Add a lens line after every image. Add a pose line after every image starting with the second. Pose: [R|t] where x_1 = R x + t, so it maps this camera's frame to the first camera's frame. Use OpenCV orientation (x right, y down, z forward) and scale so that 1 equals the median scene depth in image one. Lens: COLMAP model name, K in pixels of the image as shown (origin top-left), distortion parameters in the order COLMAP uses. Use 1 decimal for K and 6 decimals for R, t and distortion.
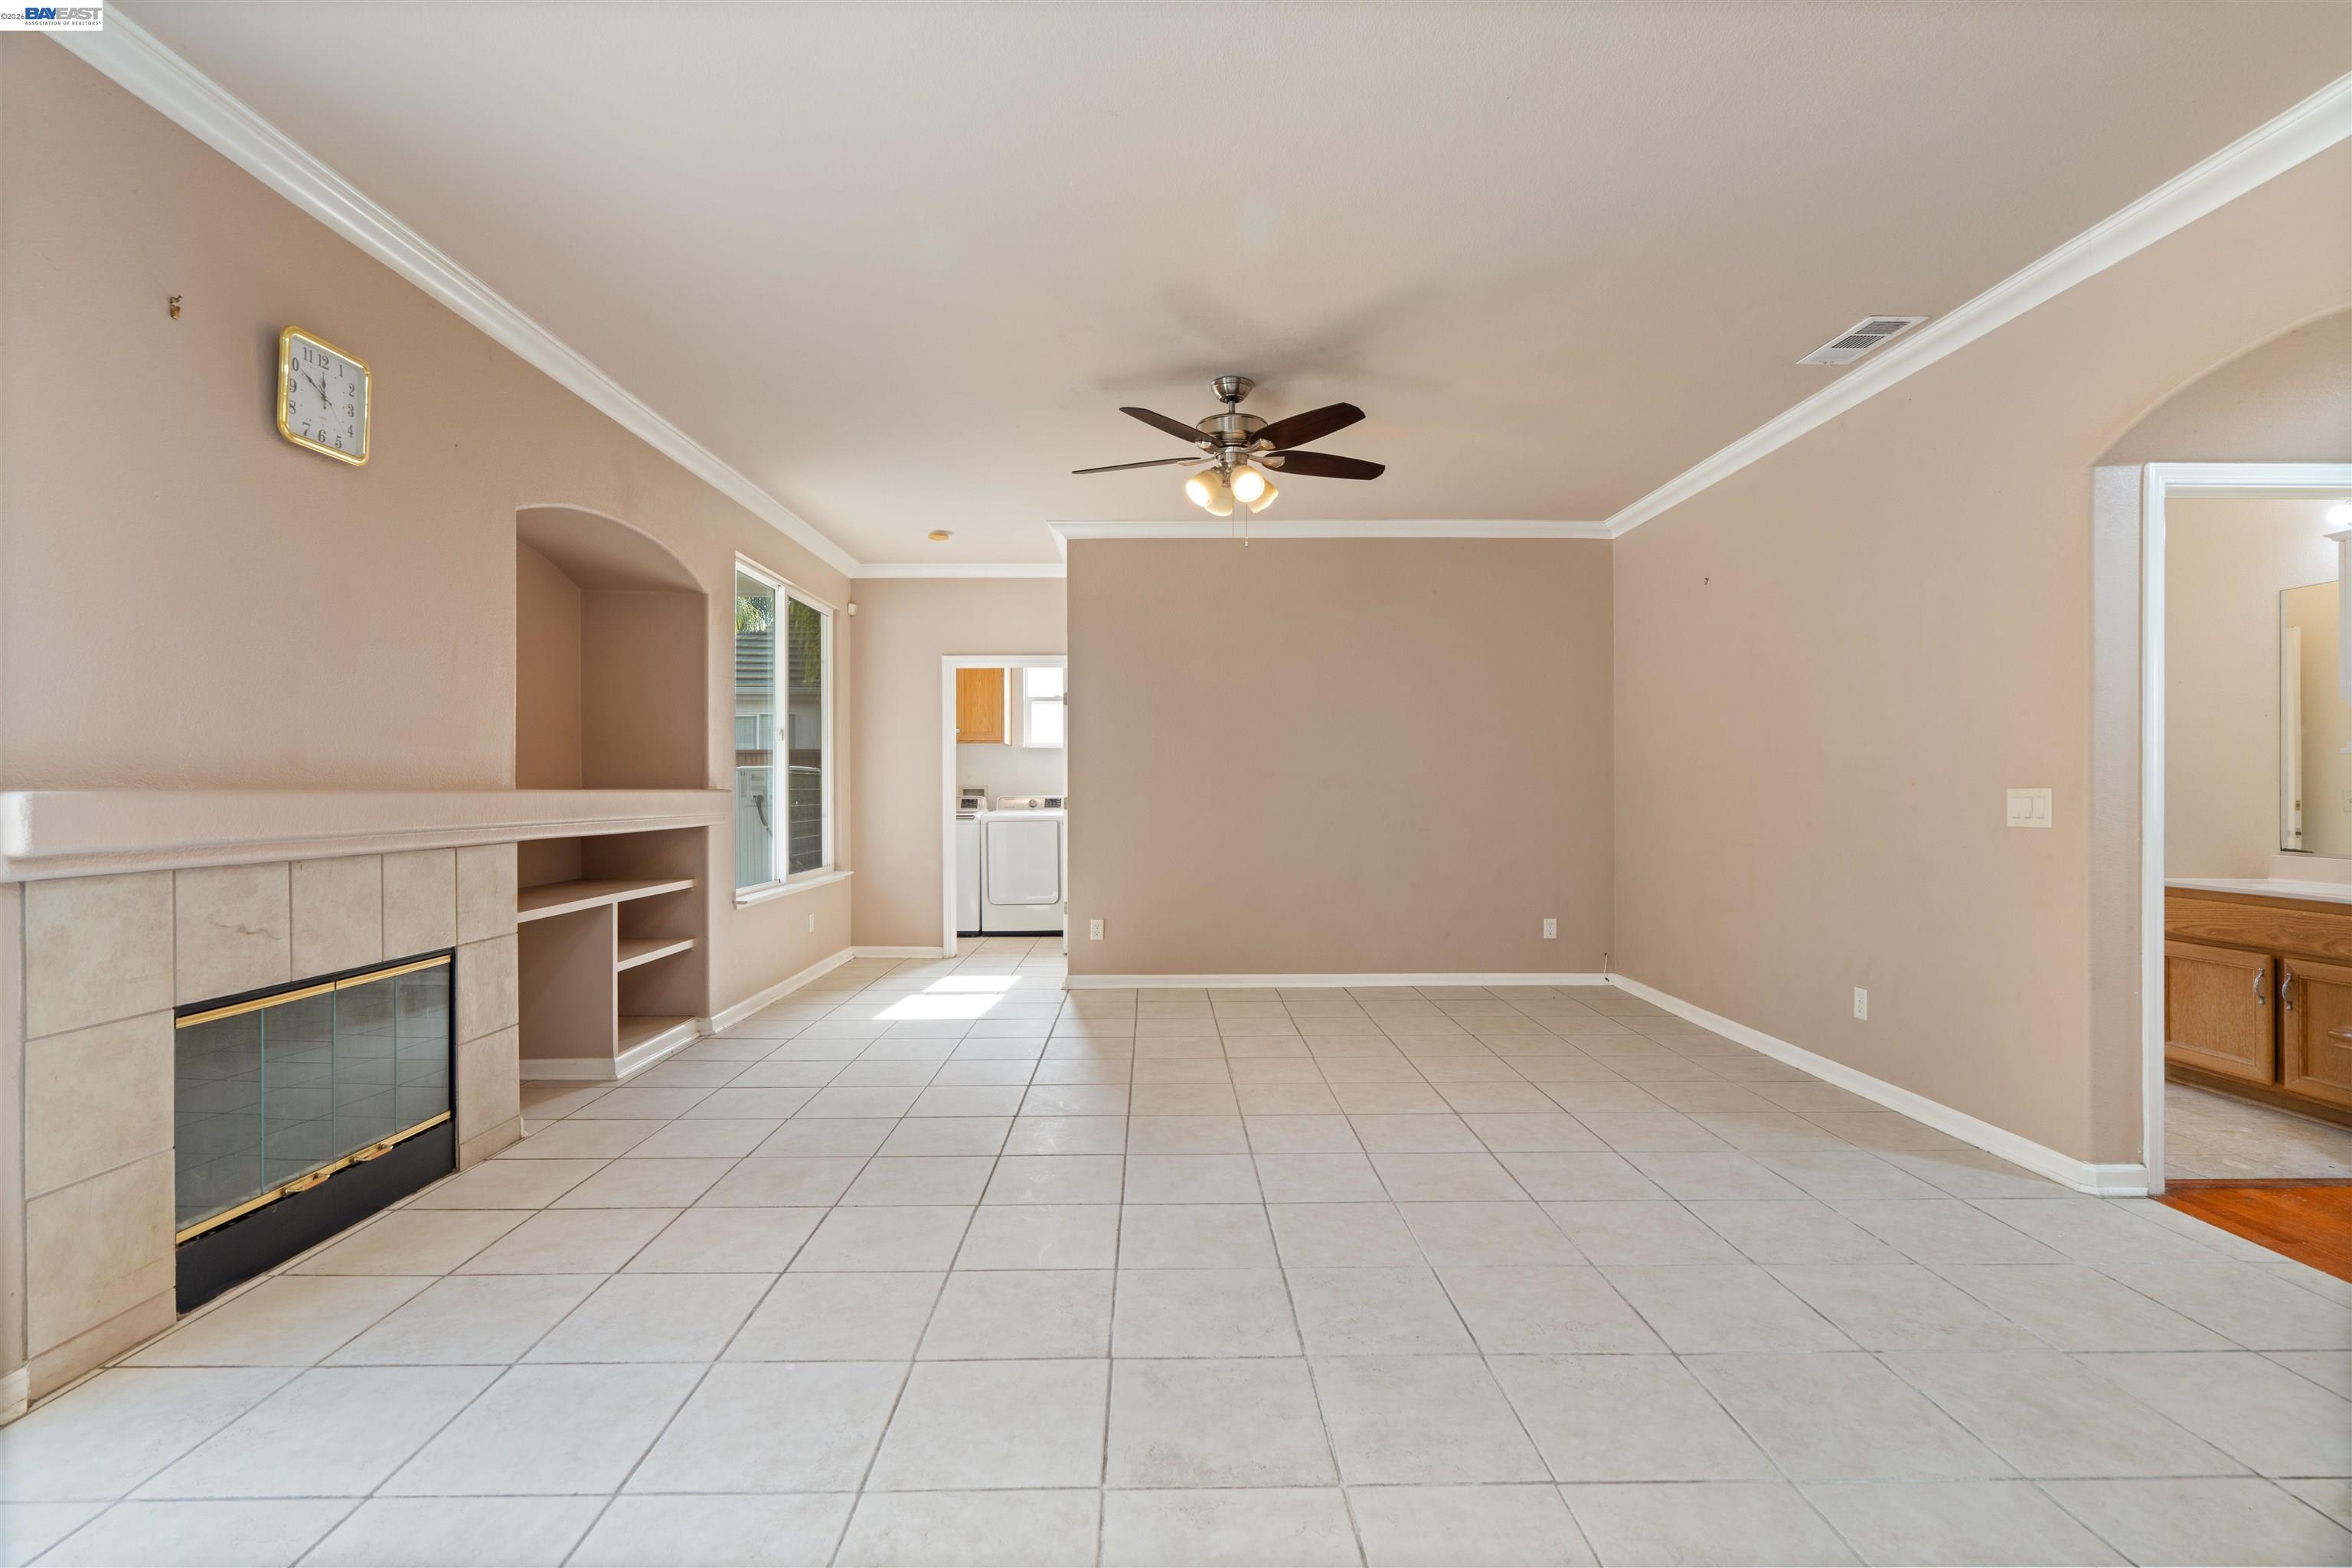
lens RADIAL K [[1061.5, 0, 1166.3], [0, 1061.5, 782.5], [0, 0, 1]] dist [-0.008296, 0.002194]
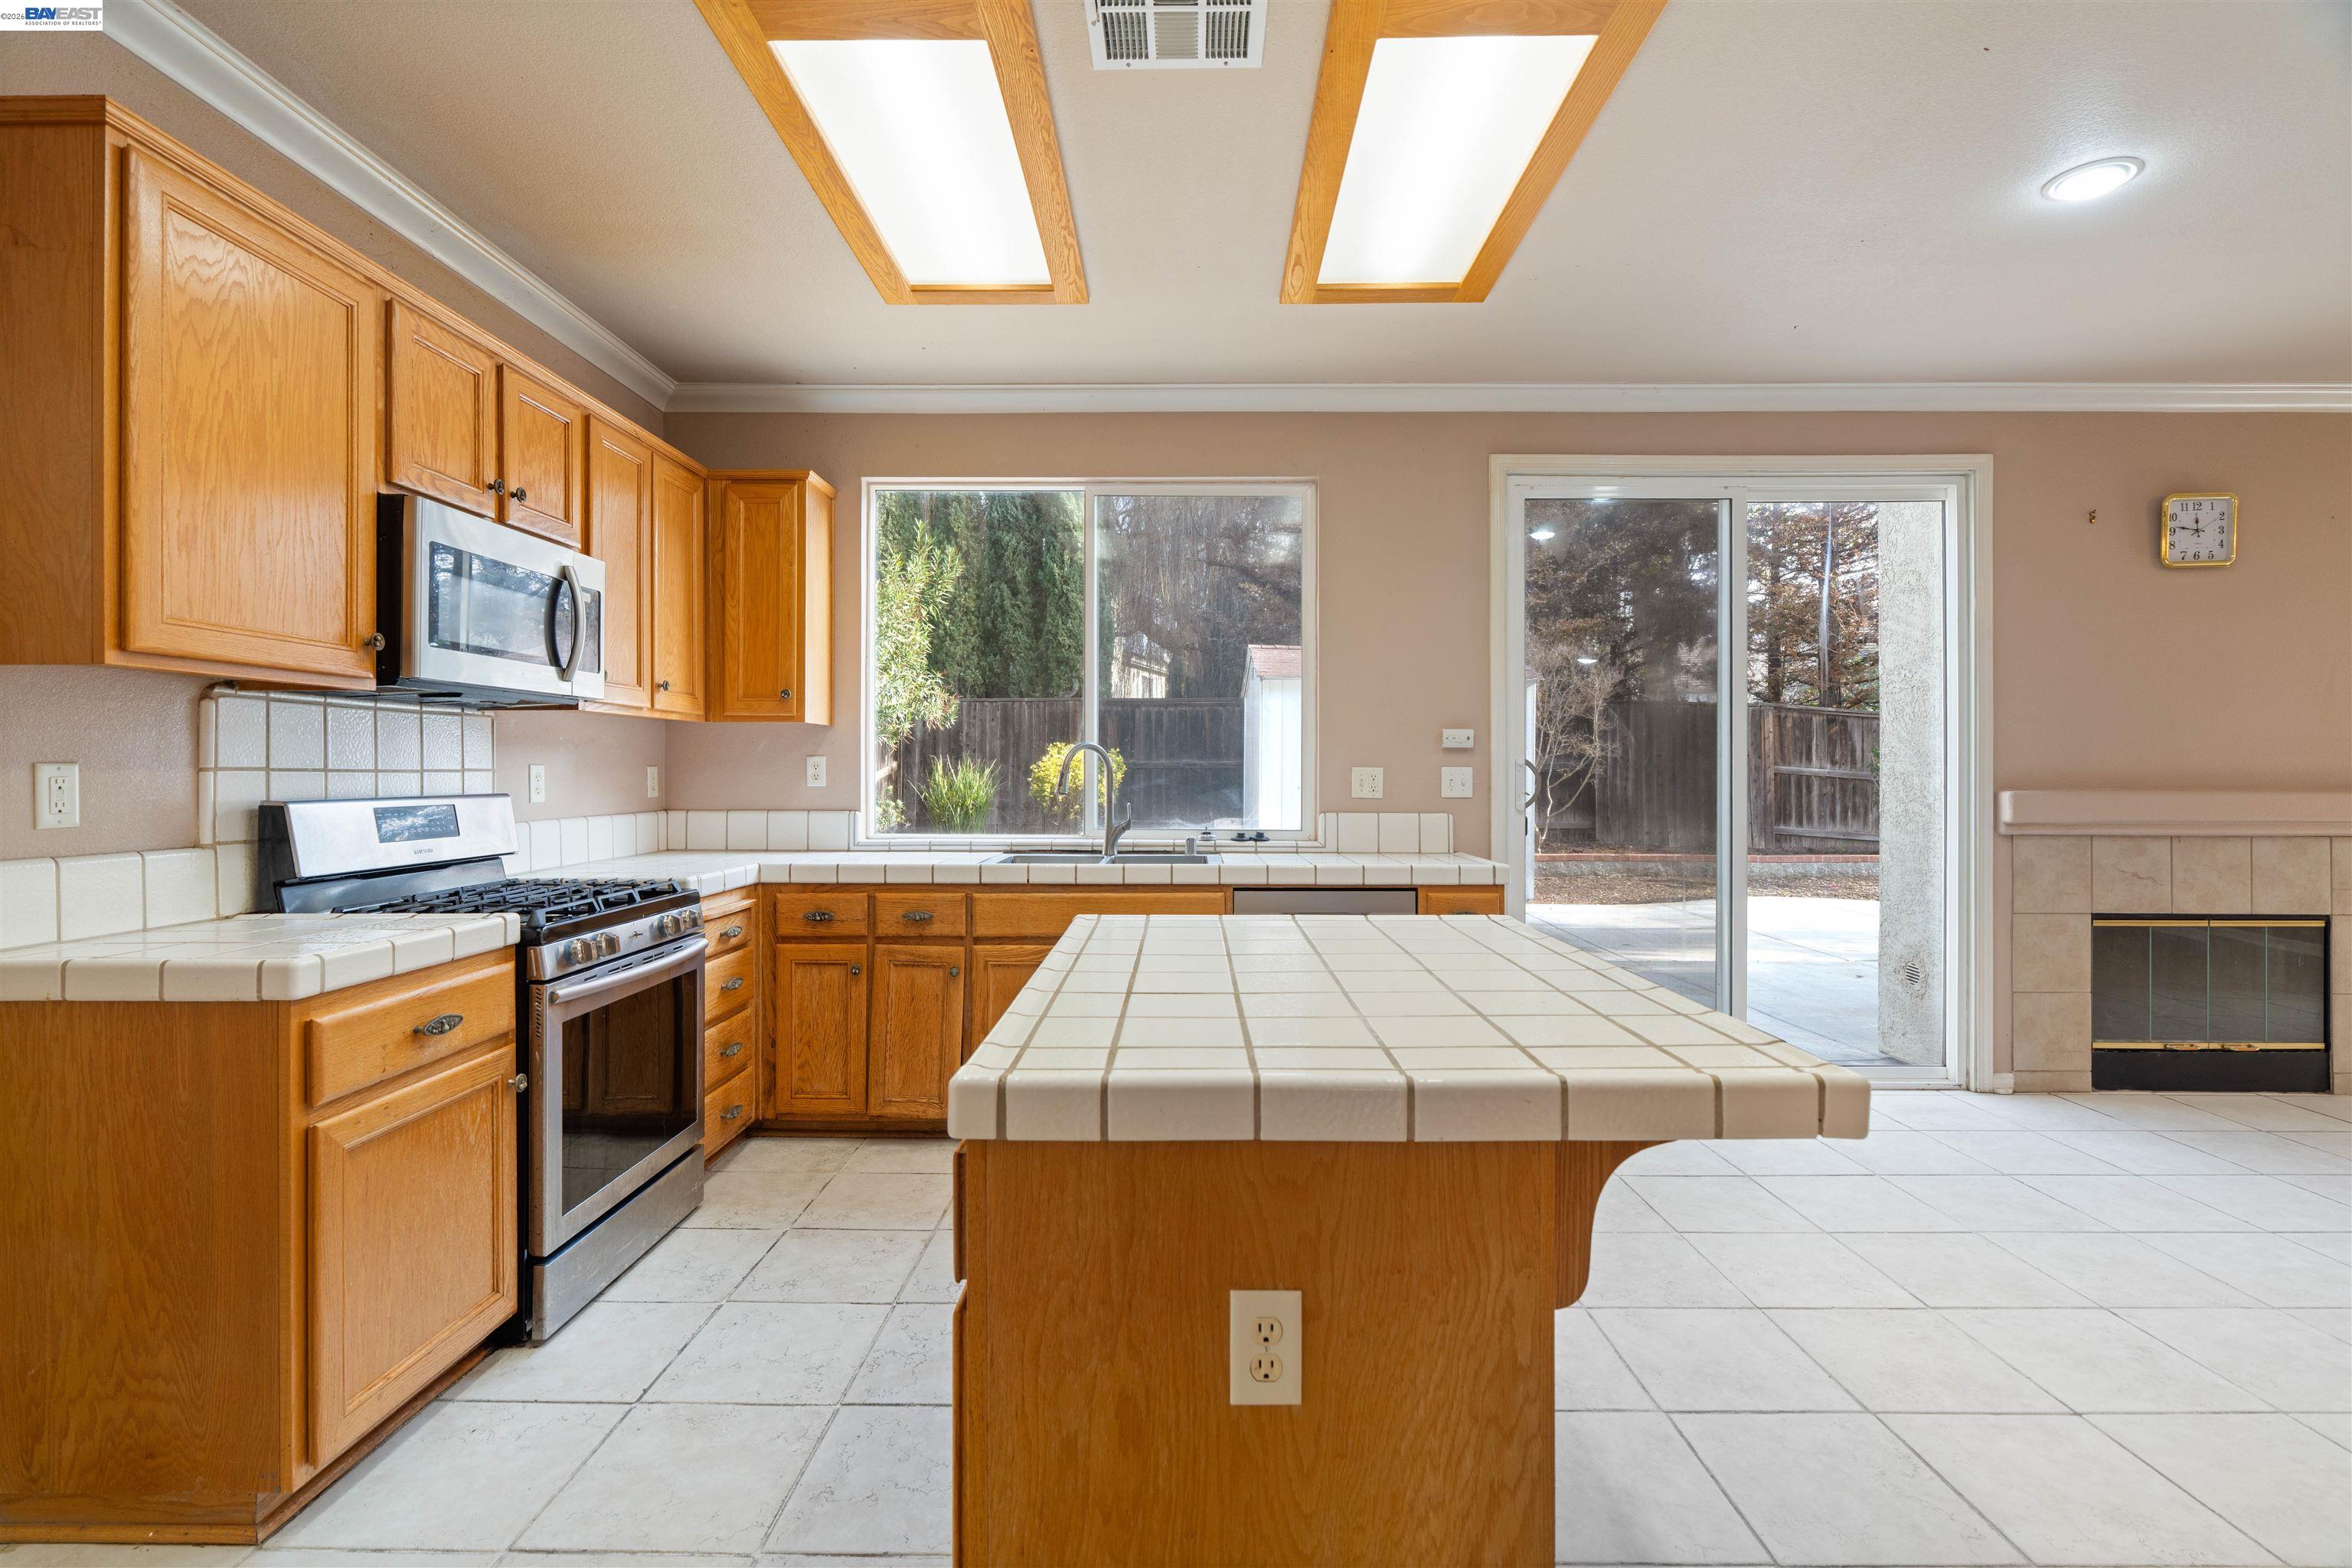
lens RADIAL K [[1061.5, 0, 1212.8], [0, 1061.5, 768.1], [0, 0, 1]] dist [-0.008296, 0.002194]
pose [[-0.015732, 0.001077, -0.999876, 0.611674], [0.003057, 0.999995, 0.001029, -0.026534], [0.999872, -0.003040, -0.015735, -0.318705]]
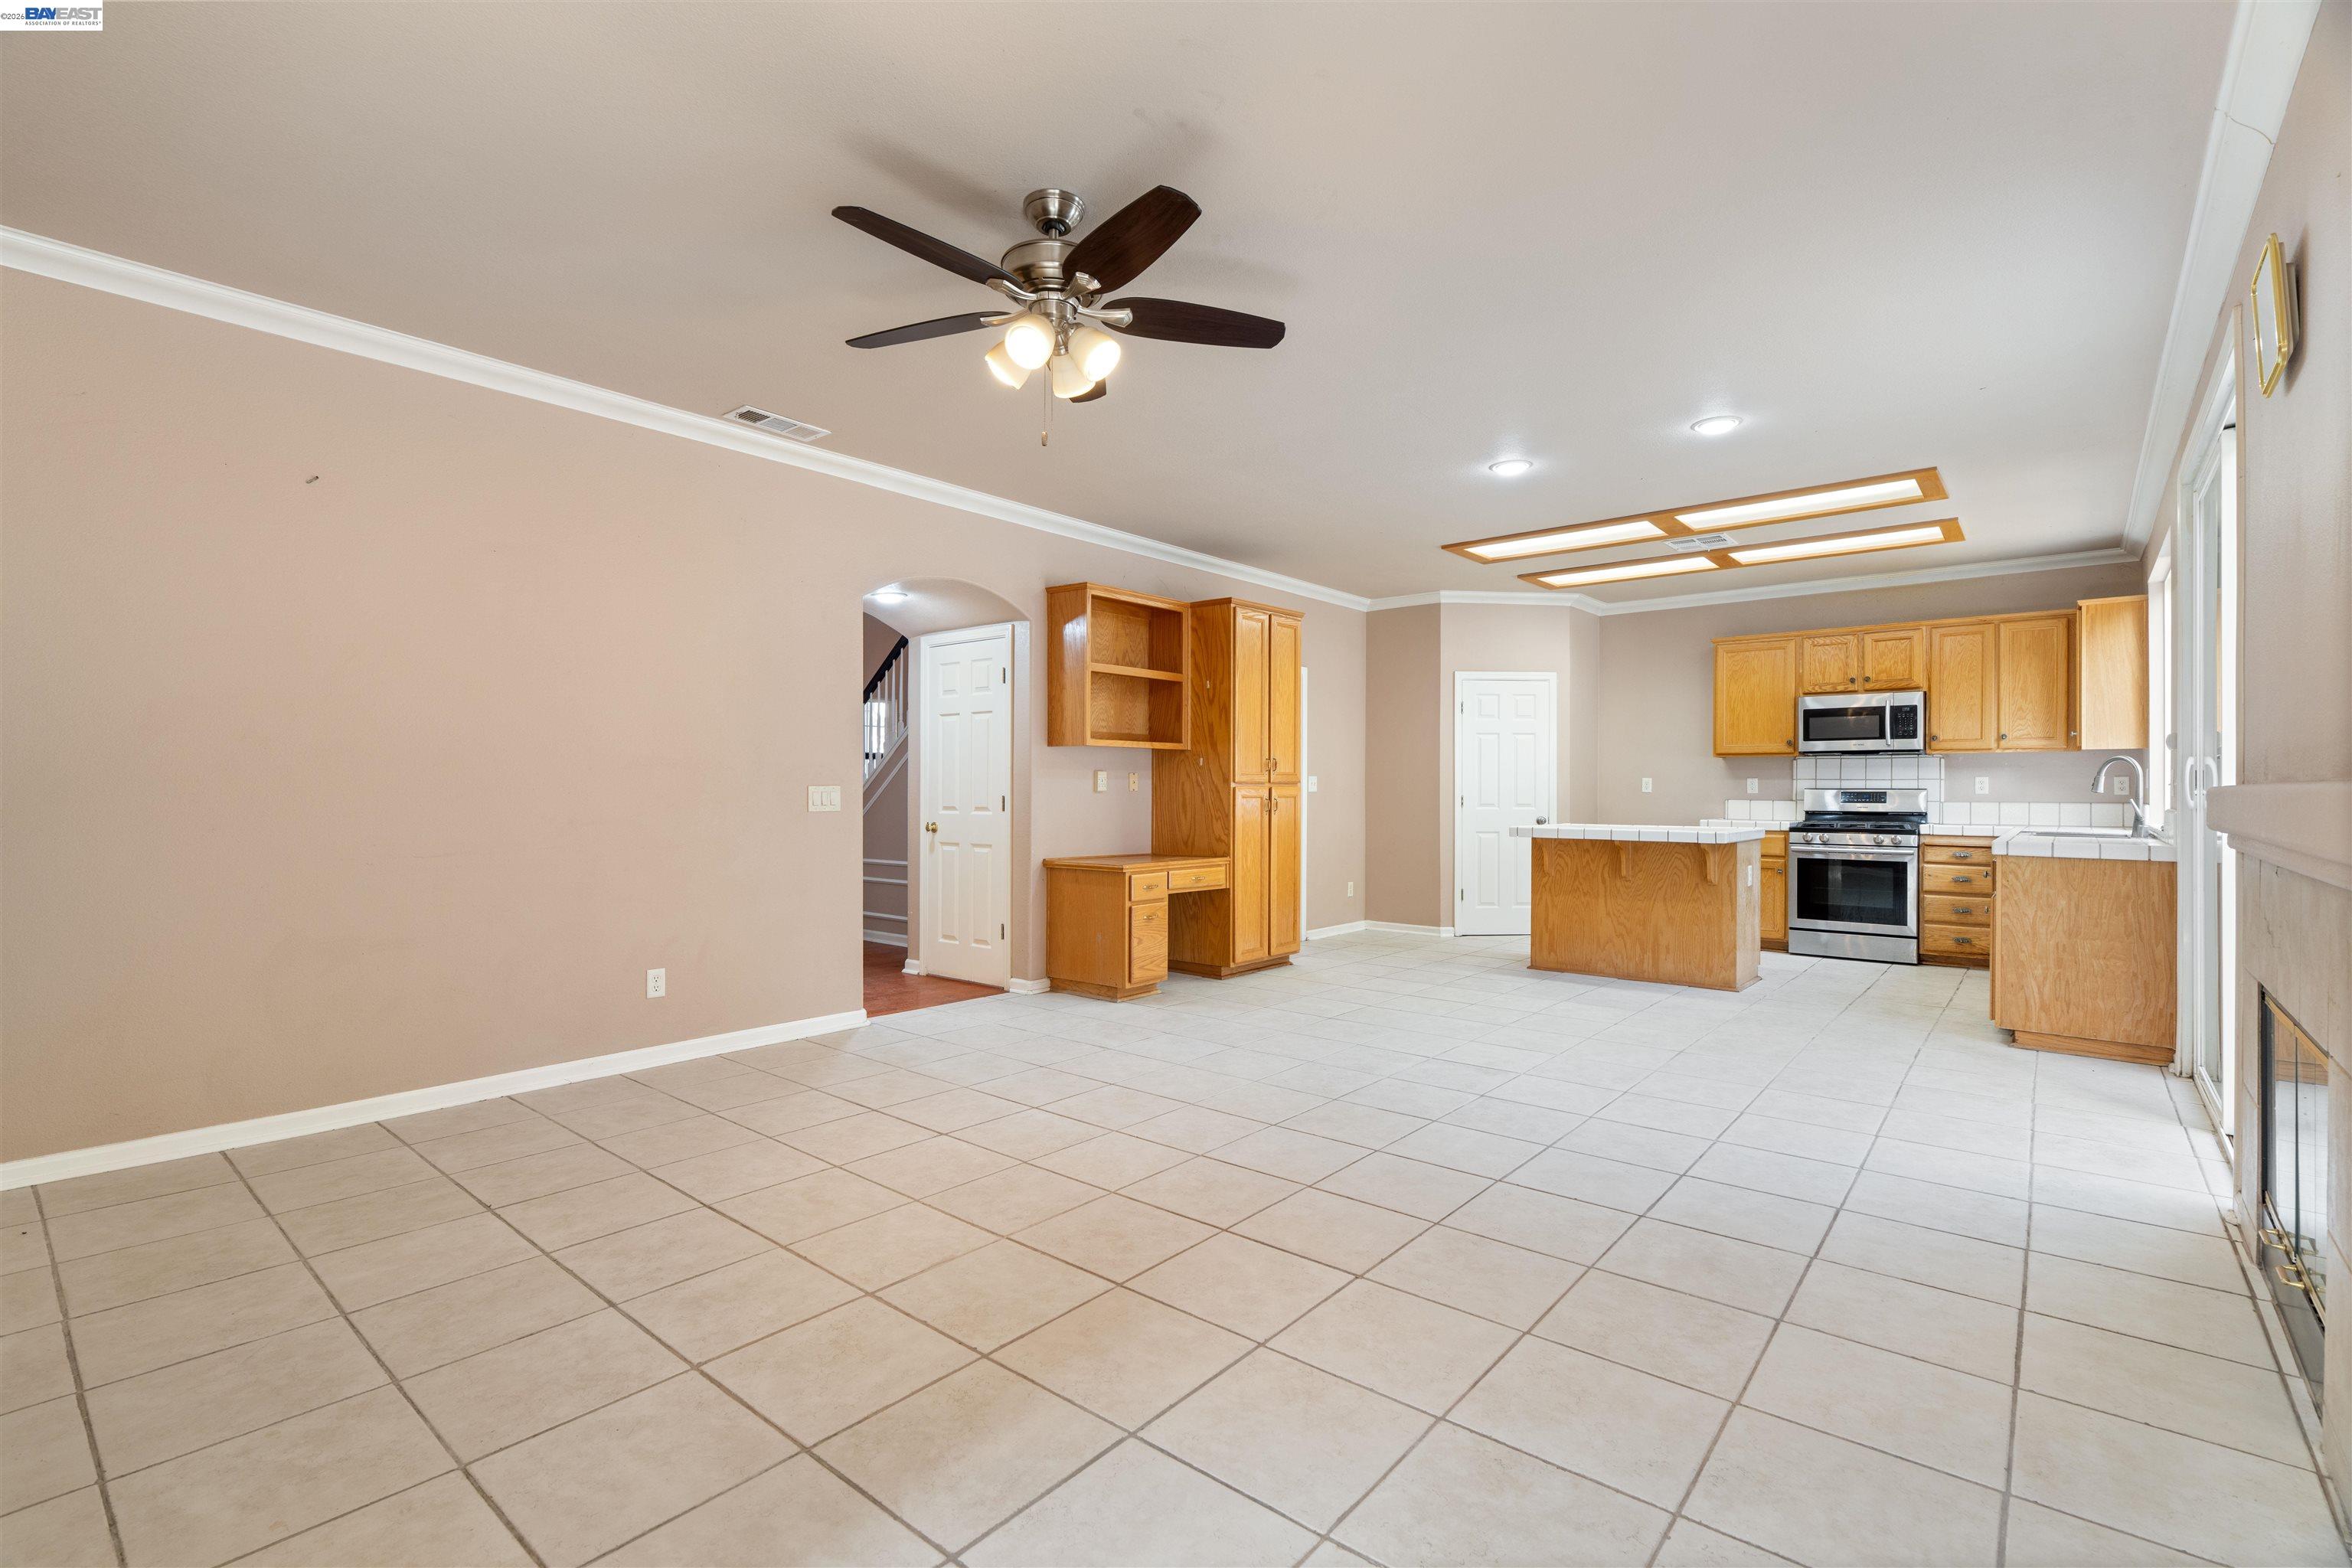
lens RADIAL K [[1061.5, 0, 1167.1], [0, 1061.5, 801.1], [0, 0, 1]] dist [-0.008296, 0.002194]
pose [[-0.755400, -0.007167, 0.655225, -0.566350], [-0.004886, 0.999974, 0.005306, 0.016971], [-0.655246, 0.000807, -0.755416, 1.848641]]
